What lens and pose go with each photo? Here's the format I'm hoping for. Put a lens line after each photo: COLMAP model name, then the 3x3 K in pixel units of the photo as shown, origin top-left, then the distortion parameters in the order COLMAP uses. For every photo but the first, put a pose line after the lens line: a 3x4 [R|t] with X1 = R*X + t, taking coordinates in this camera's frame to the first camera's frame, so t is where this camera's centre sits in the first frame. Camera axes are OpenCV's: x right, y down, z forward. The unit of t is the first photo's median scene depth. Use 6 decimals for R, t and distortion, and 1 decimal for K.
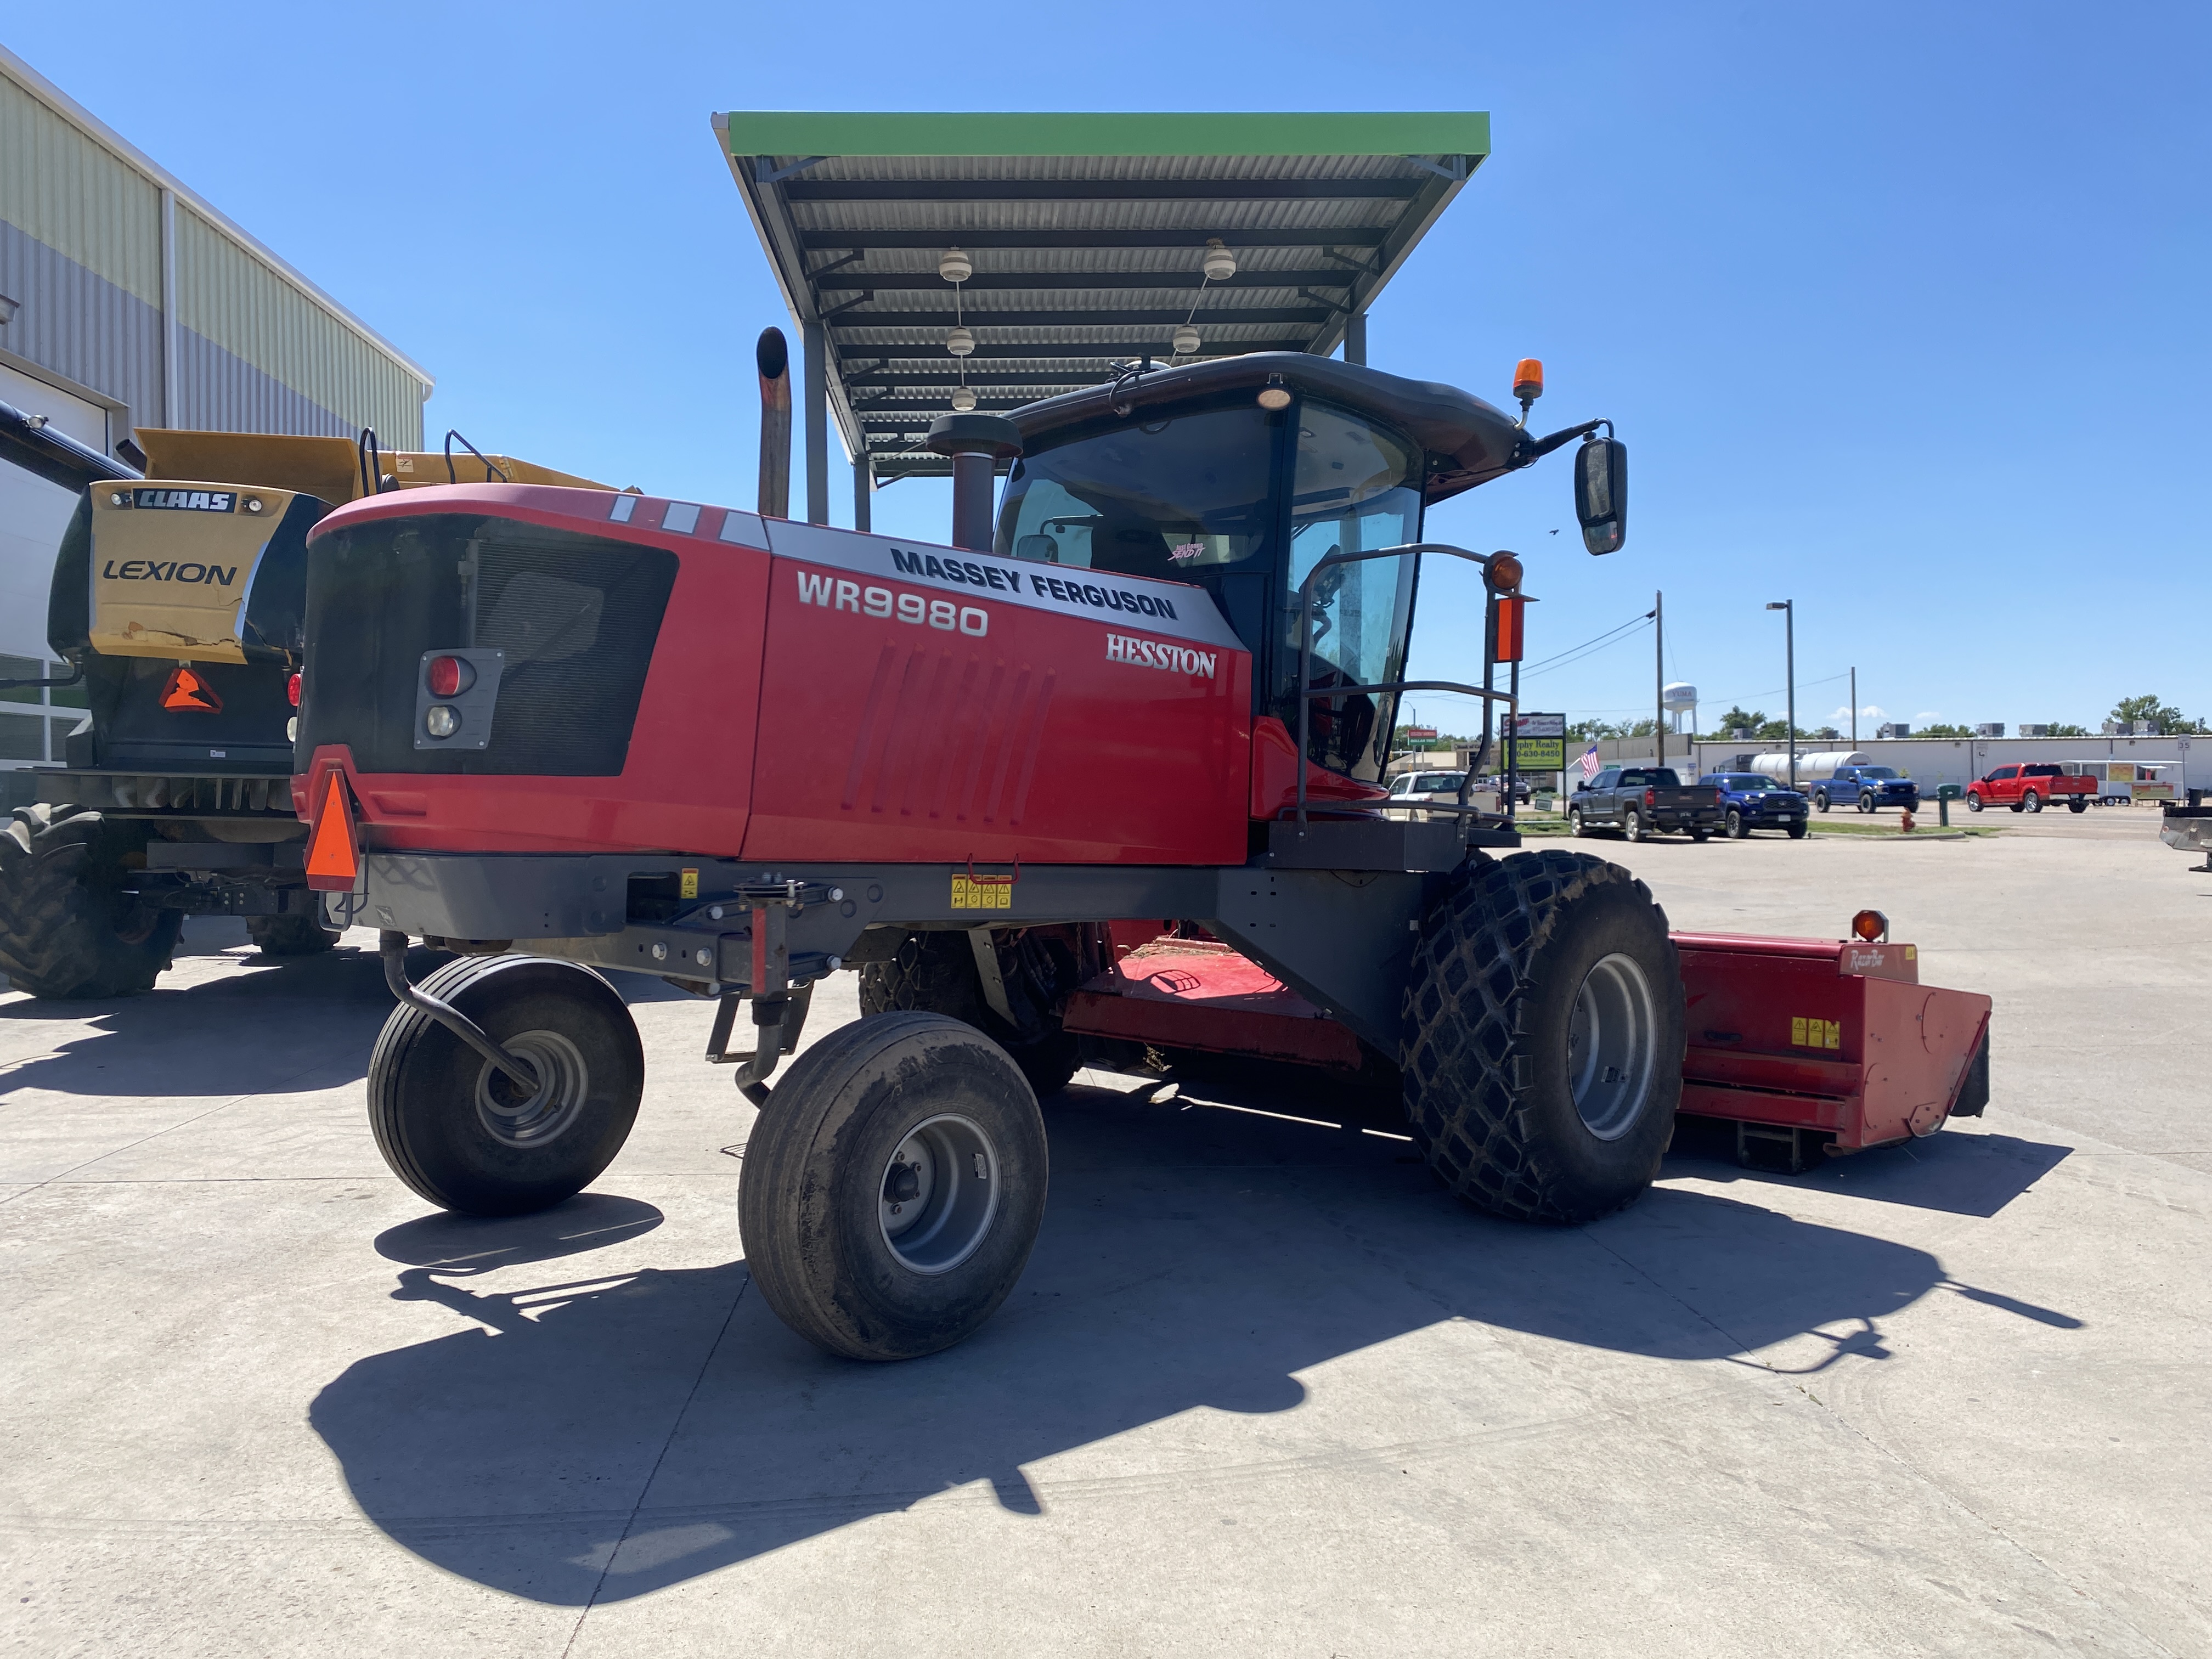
lens RADIAL K [[1696.7, 0, 1106.0], [0, 1696.7, 829.5], [0, 0, 1]] dist [0.046515, -0.064421]
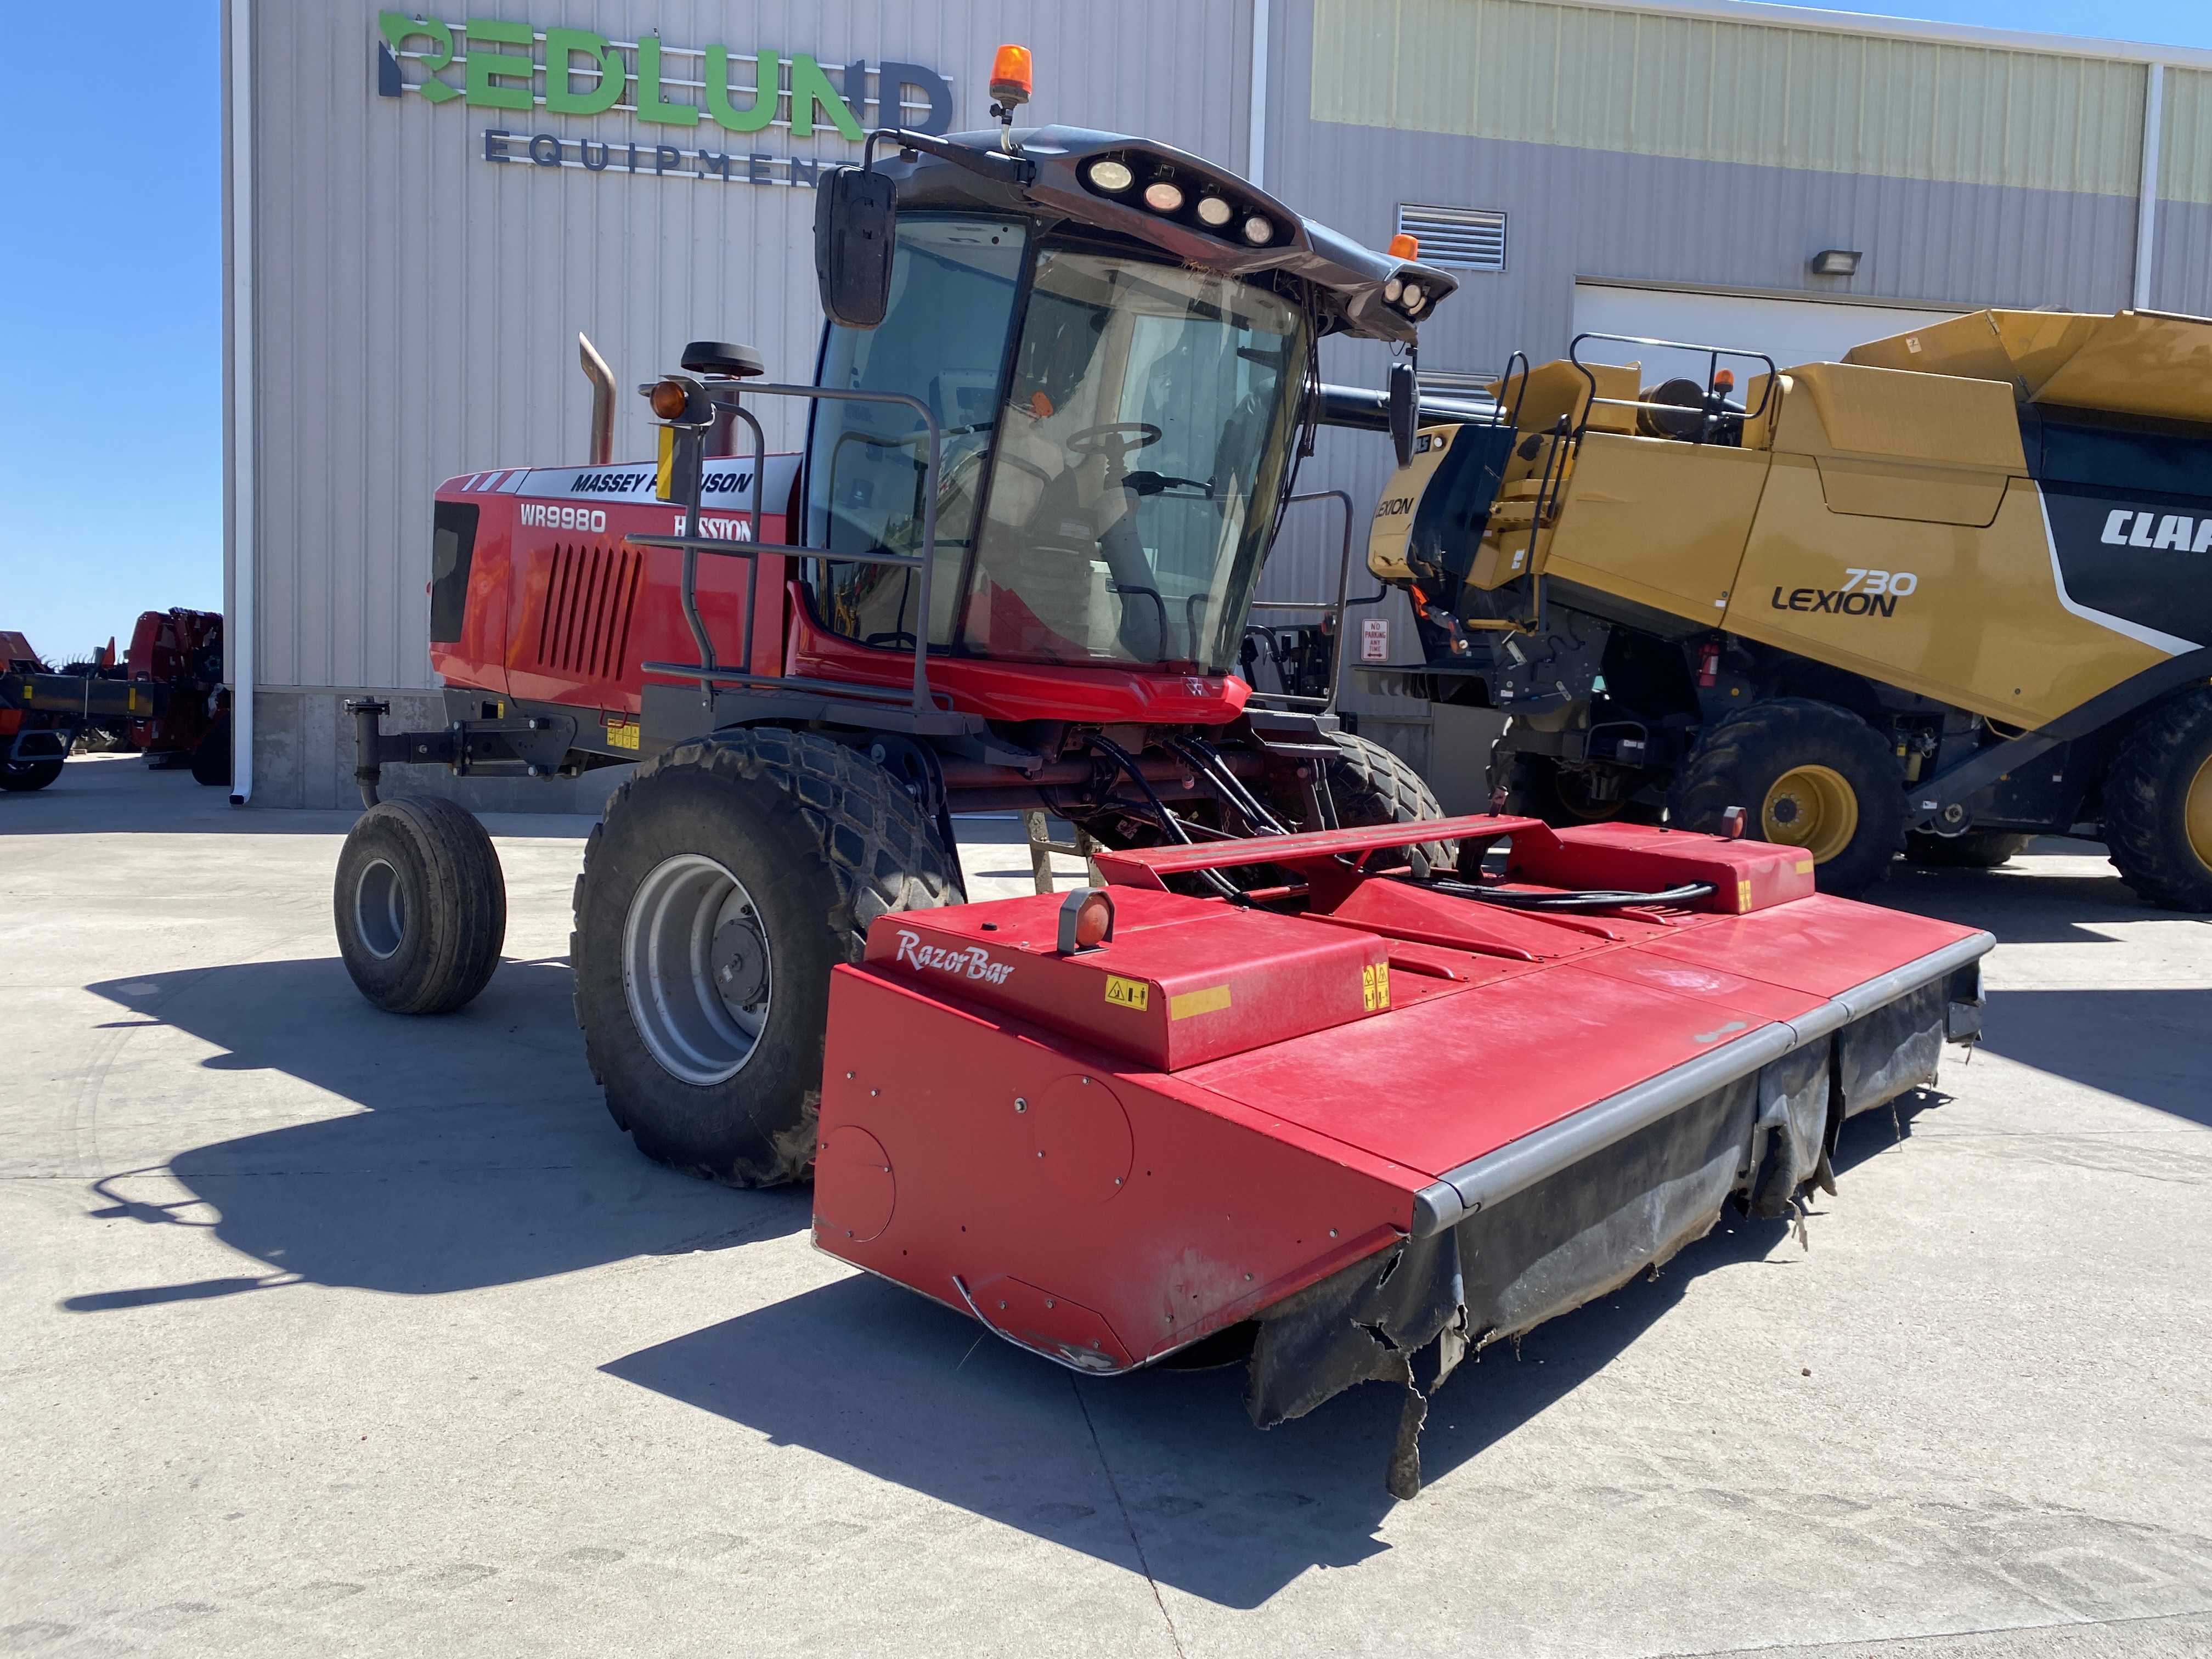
lens RADIAL K [[1687.6, 0, 1118.5], [0, 1687.6, 831.9], [0, 0, 1]] dist [0.011612, 0.007995]
pose [[0.095548, 0.089488, -0.991394, 1.329448], [-0.050882, 0.995088, 0.084918, -0.018023], [0.994123, 0.042330, 0.099632, 1.352641]]
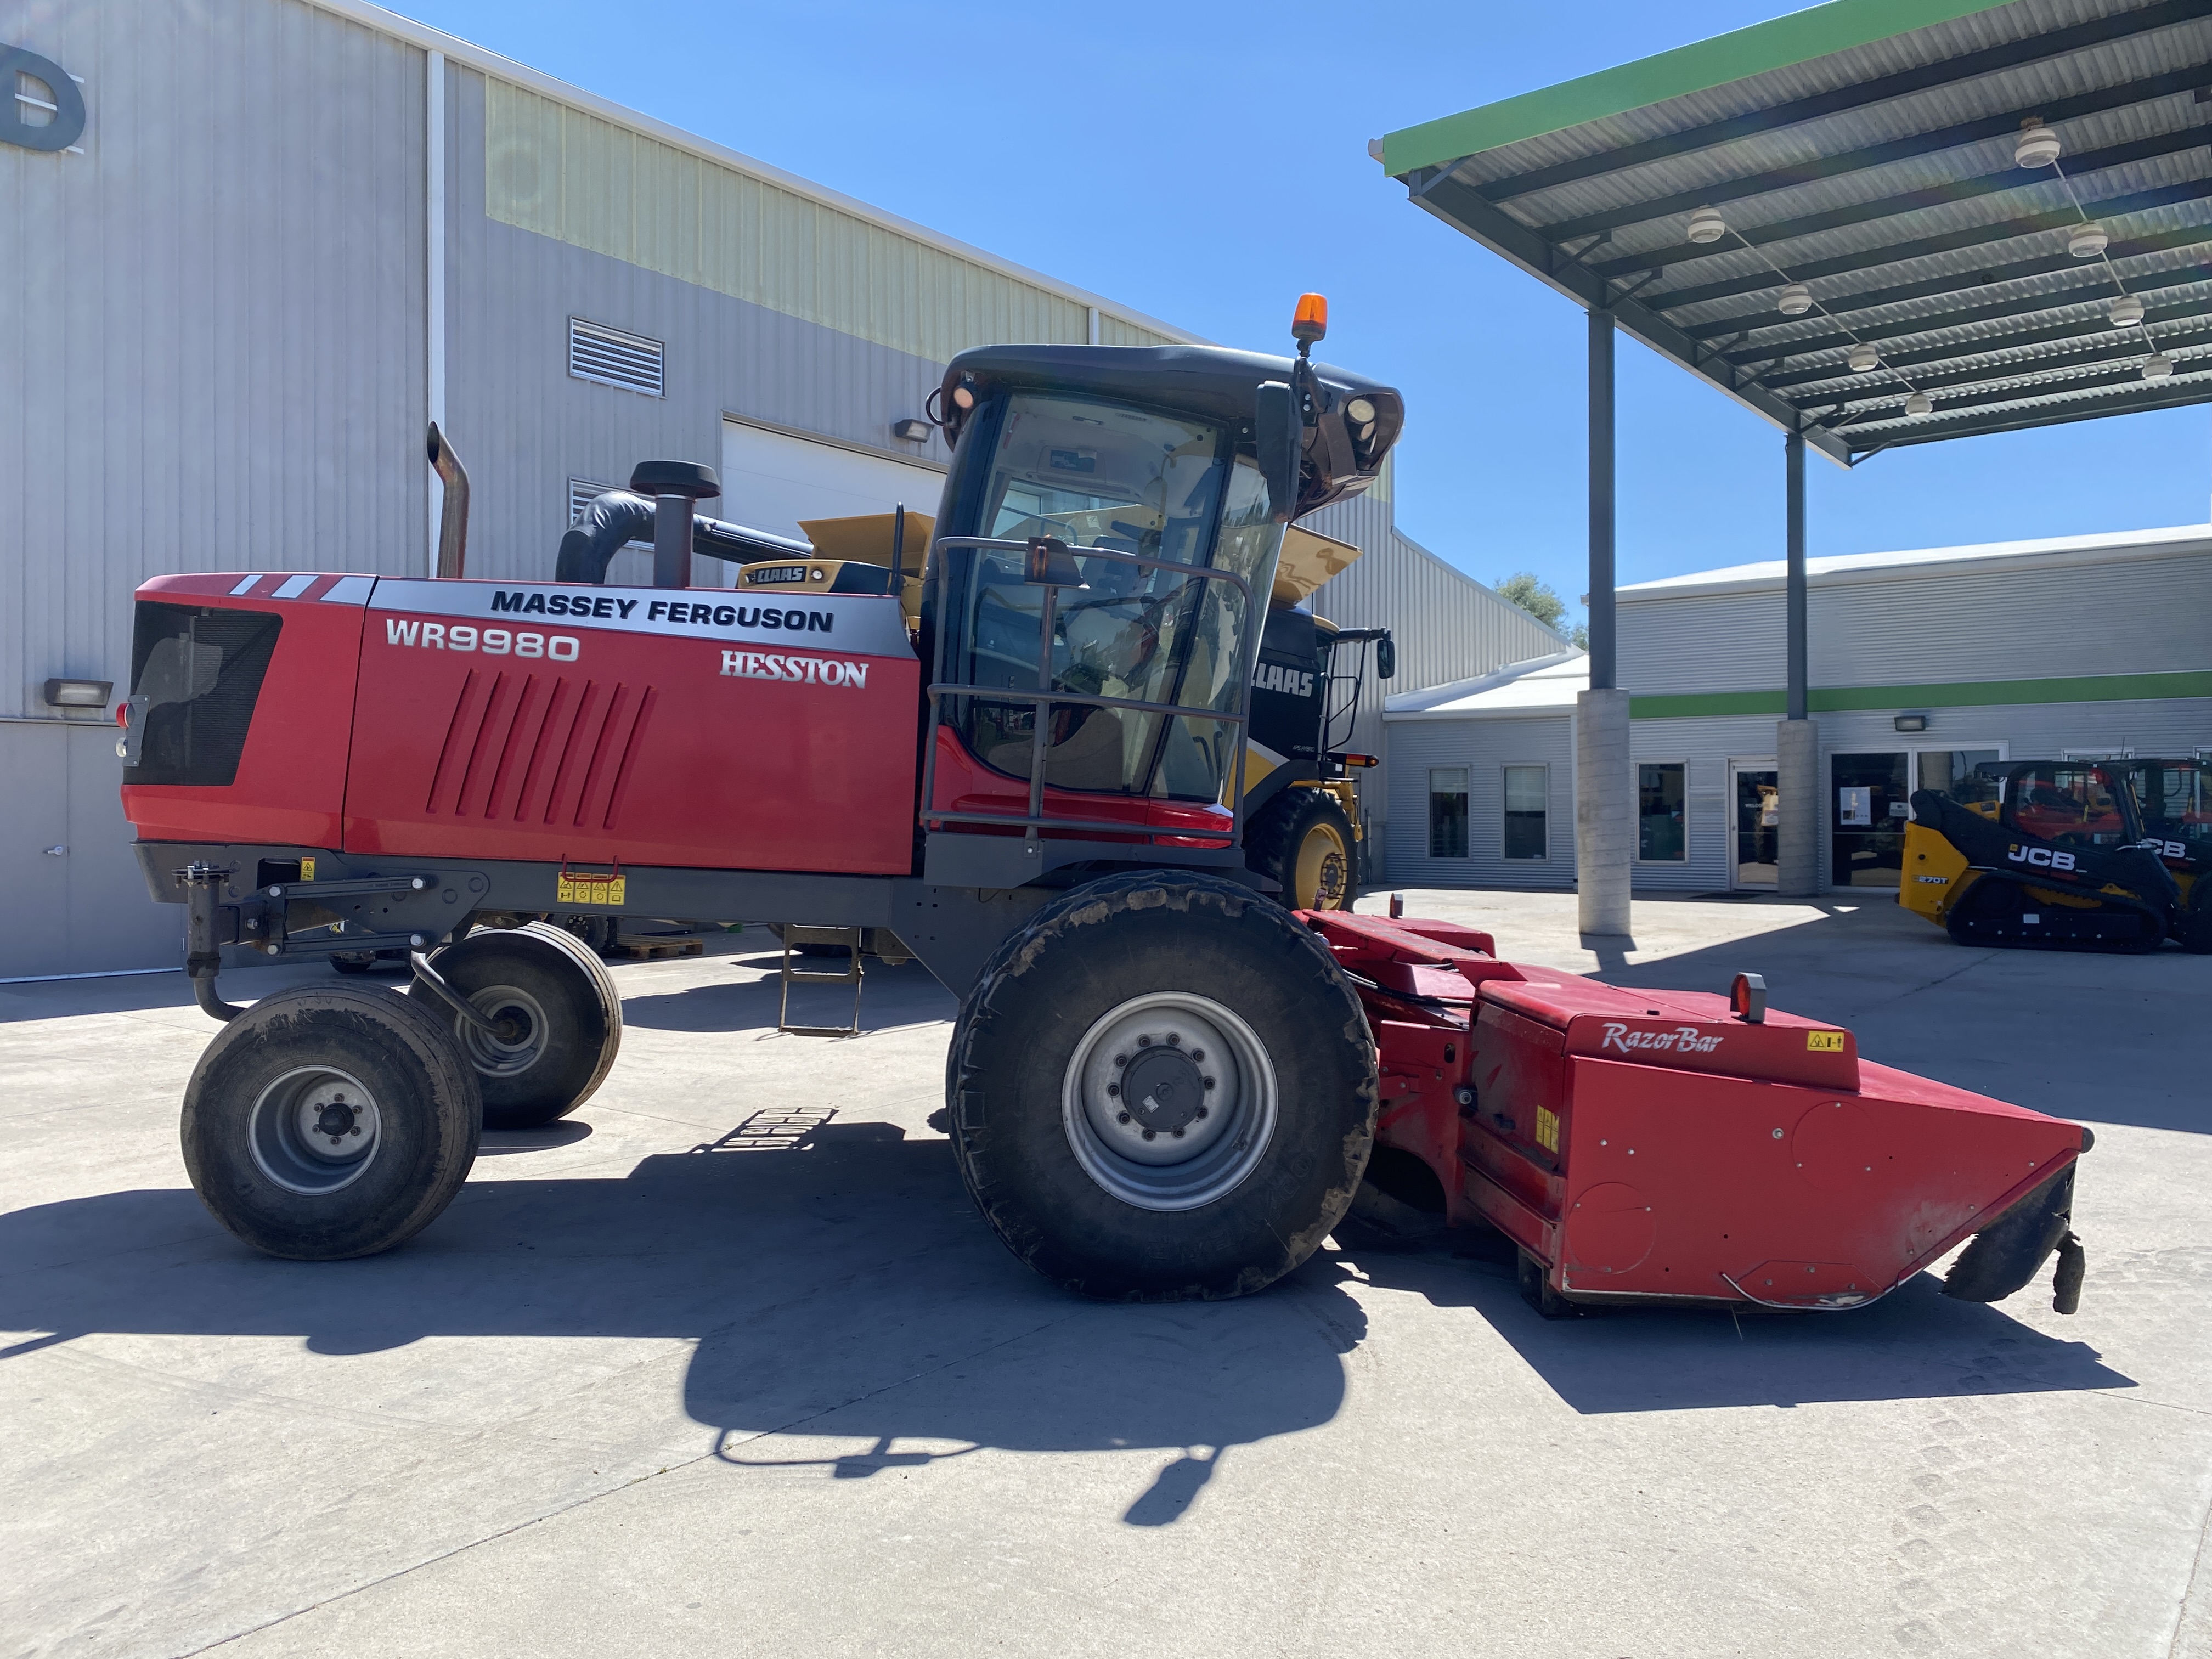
lens RADIAL K [[1681.5, 0, 1119.0], [0, 1681.5, 858.4], [0, 0, 1]] dist [0.010285, -0.010558]
pose [[0.746236, 0.026859, -0.665139, 1.005459], [-0.020387, 0.999639, 0.017493, -0.010648], [0.665369, 0.000506, 0.746515, 0.434266]]
